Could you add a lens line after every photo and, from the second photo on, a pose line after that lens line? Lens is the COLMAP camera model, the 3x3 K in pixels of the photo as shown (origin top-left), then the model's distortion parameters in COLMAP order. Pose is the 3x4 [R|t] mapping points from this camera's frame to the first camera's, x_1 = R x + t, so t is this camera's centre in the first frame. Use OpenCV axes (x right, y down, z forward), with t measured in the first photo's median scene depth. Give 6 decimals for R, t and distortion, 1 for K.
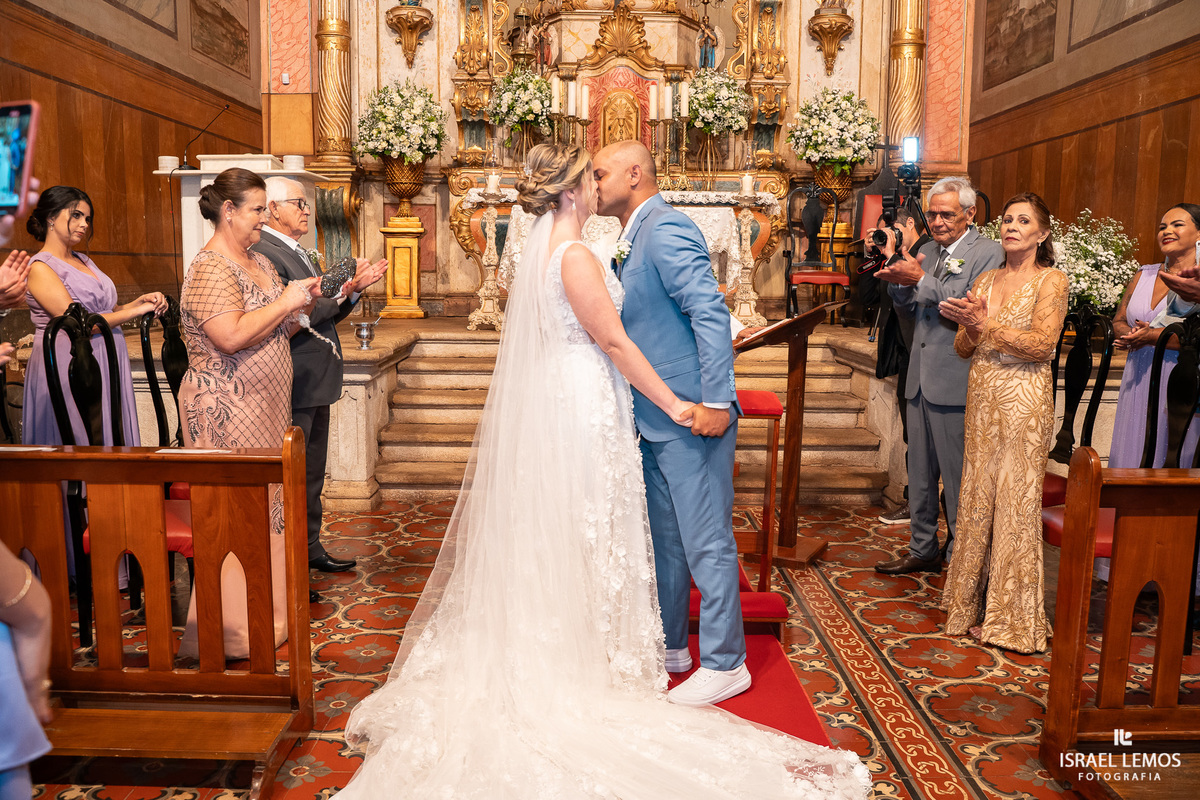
lens RADIAL K [[972.9, 0, 600.0], [0, 972.9, 400.0], [0, 0, 1]] dist [-0.119876, 0.096935]
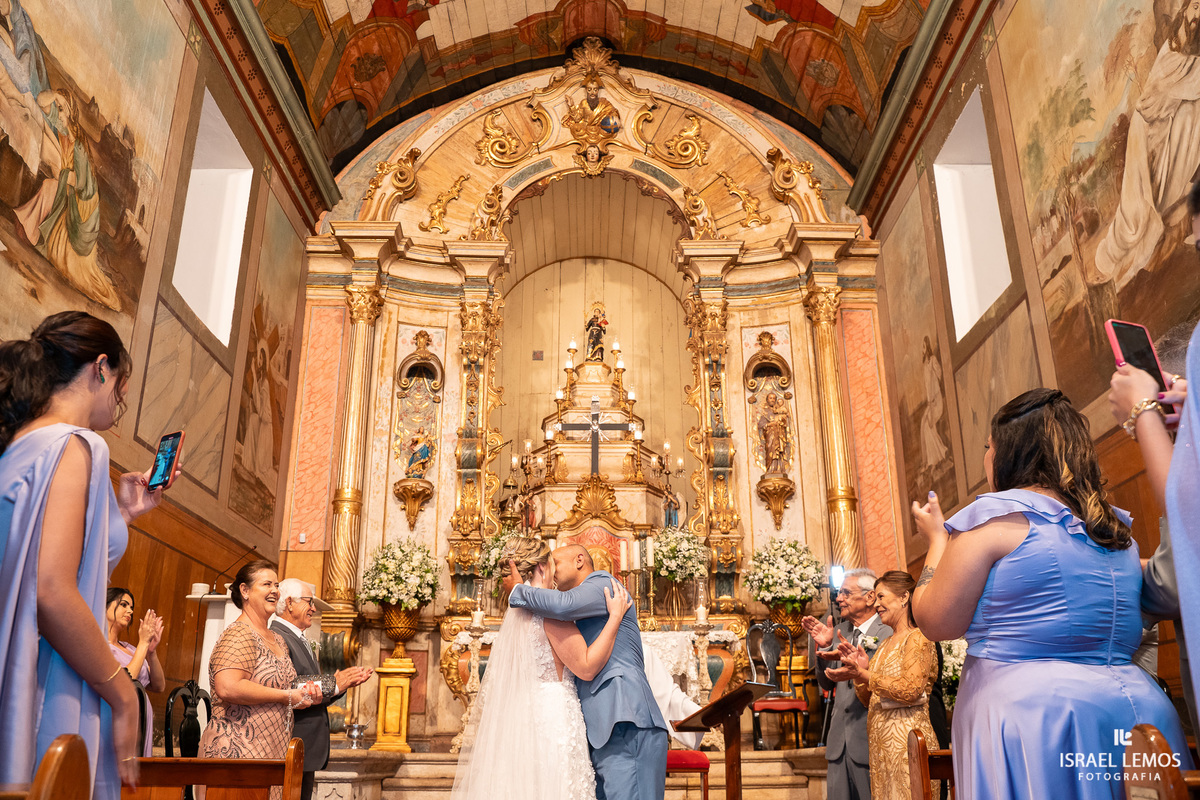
lens RADIAL K [[972.9, 0, 600.0], [0, 972.9, 400.0], [0, 0, 1]] dist [-0.119876, 0.096935]
pose [[0.999834, -0.017711, 0.004188, 0.026564], [0.017571, 0.879546, -0.475489, 0.074876], [0.004738, 0.475484, 0.879712, -0.097928]]
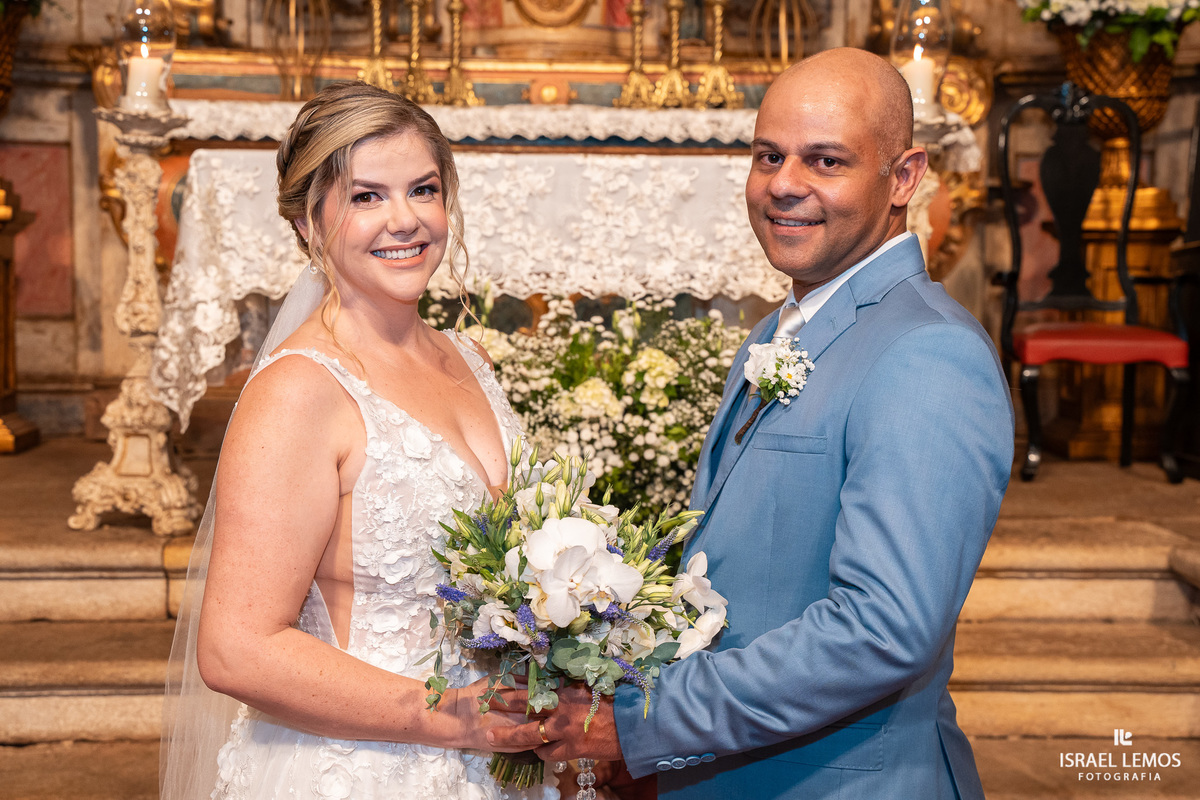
lens RADIAL K [[1741.7, 0, 600.0], [0, 1741.7, 400.0], [0, 0, 1]] dist [0.098373, 0.173253]
pose [[0.999635, -0.005440, 0.026455, 0.022168], [0.006810, 0.998626, -0.051957, -0.069033], [-0.026136, 0.052118, 0.998299, 0.330207]]
